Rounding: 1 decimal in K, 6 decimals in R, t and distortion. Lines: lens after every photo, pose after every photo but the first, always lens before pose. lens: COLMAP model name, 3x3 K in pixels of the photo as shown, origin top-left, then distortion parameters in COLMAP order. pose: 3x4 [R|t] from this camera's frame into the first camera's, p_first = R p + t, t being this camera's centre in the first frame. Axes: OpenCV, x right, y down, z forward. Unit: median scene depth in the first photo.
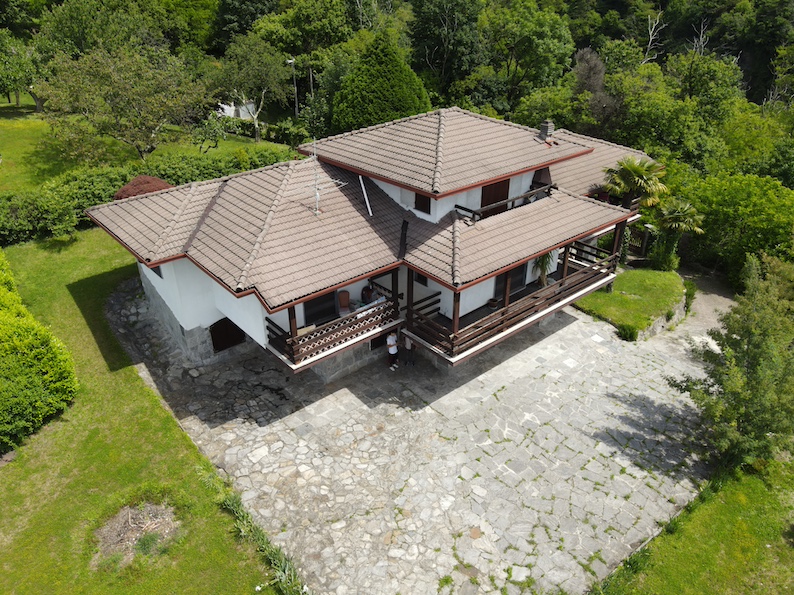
lens RADIAL K [[581.7, 0, 397.0], [0, 581.7, 297.5], [0, 0, 1]] dist [0.008551, -0.006943]
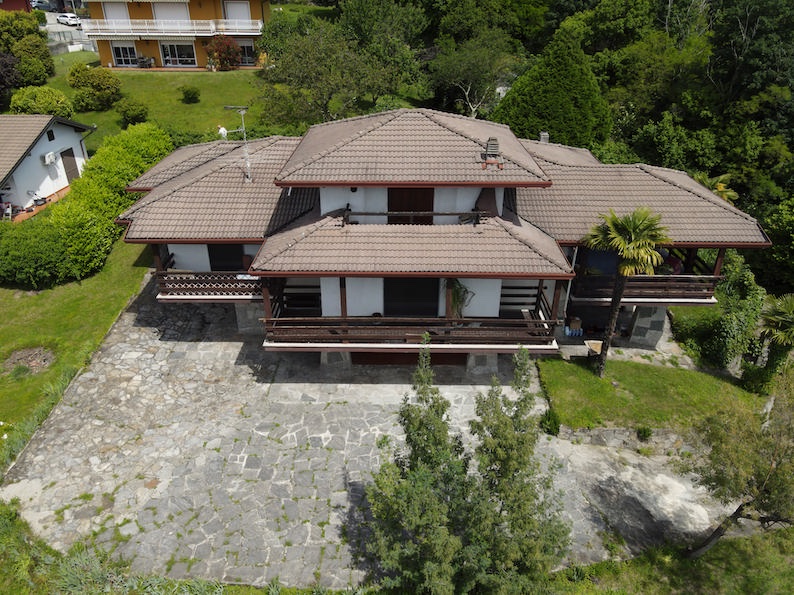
lens RADIAL K [[576.3, 0, 399.9], [0, 576.3, 315.0], [0, 0, 1]] dist [-0.010010, -0.000851]
pose [[0.754712, 0.328242, -0.568037, 0.765737], [-0.313467, 0.941029, 0.127294, -0.129325], [0.576323, 0.081990, 0.813099, 0.298438]]
